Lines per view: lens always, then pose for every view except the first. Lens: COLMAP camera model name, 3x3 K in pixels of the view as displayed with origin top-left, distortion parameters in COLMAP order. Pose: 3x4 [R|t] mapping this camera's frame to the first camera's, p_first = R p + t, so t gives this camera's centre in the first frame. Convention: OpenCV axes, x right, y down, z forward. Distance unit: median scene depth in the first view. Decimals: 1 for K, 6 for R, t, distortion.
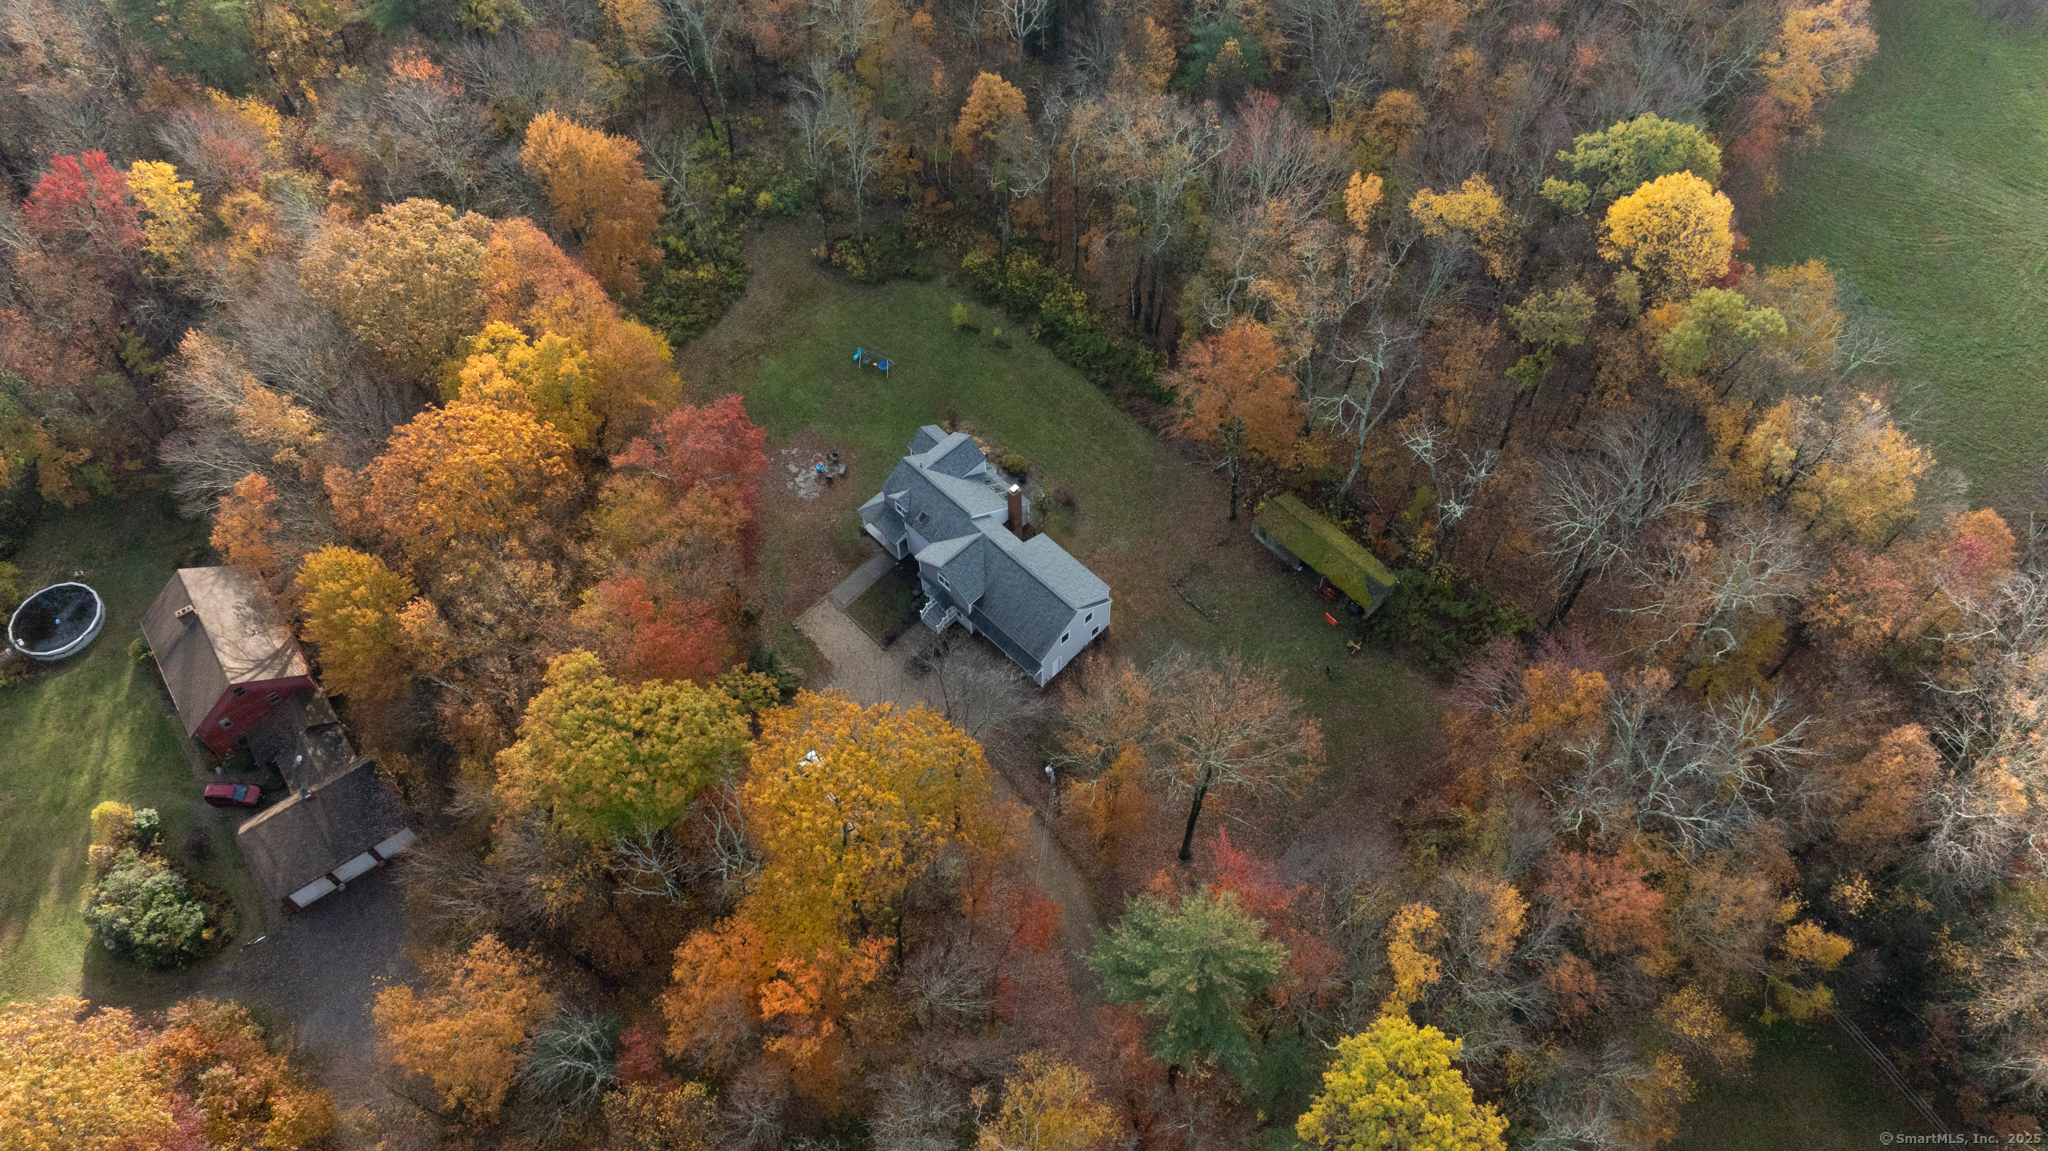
lens RADIAL K [[1461.7, 0, 1016.7], [0, 1461.7, 571.9], [0, 0, 1]] dist [-0.031139, 0.013234]
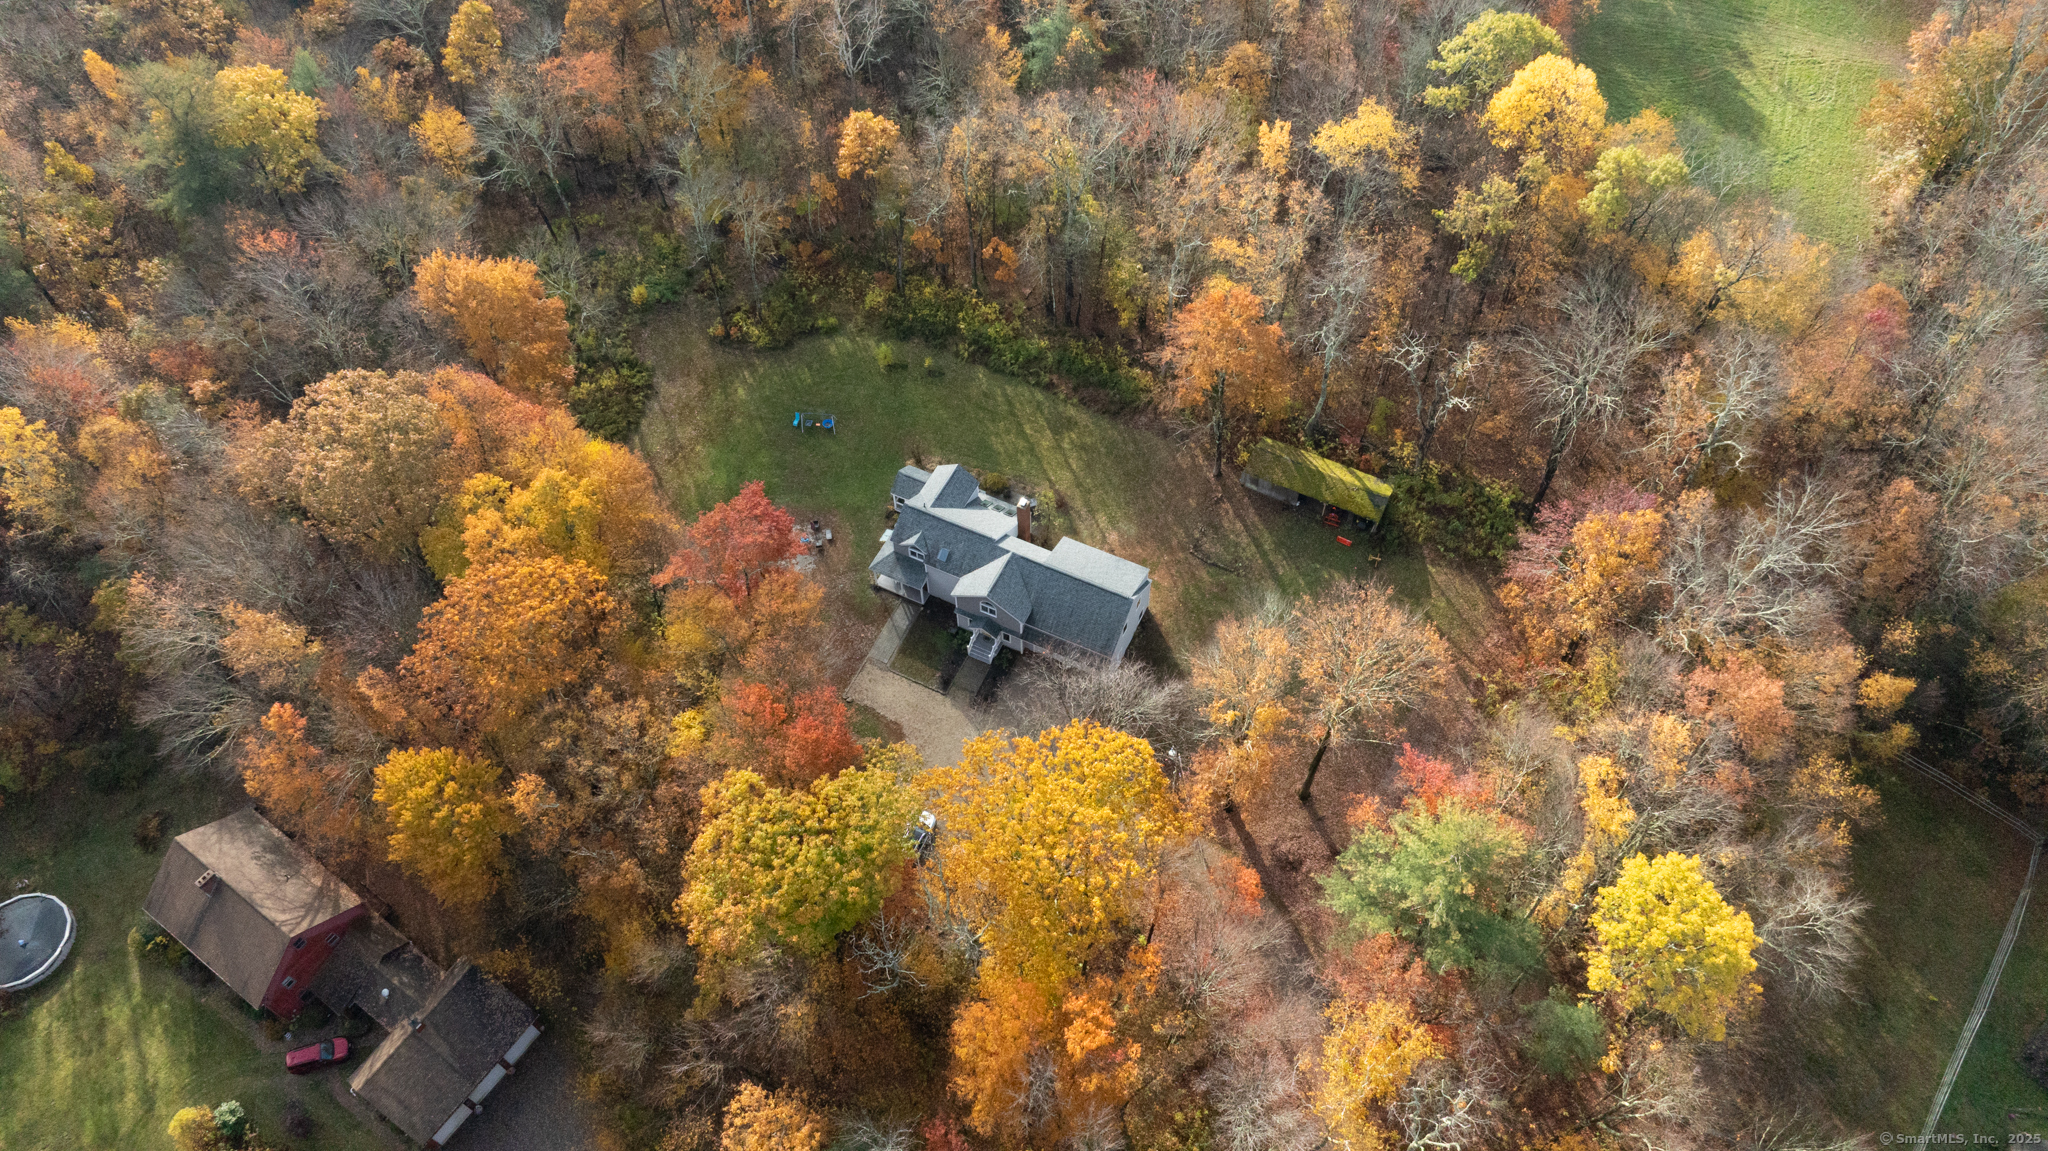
lens RADIAL K [[1461.7, 0, 1015.9], [0, 1461.7, 578.0], [0, 0, 1]] dist [-0.031139, 0.013234]
pose [[0.941591, -0.277376, 0.190970, -0.219352], [0.279670, 0.959973, 0.015389, -0.024726], [-0.187594, 0.038919, 0.981475, 0.018088]]
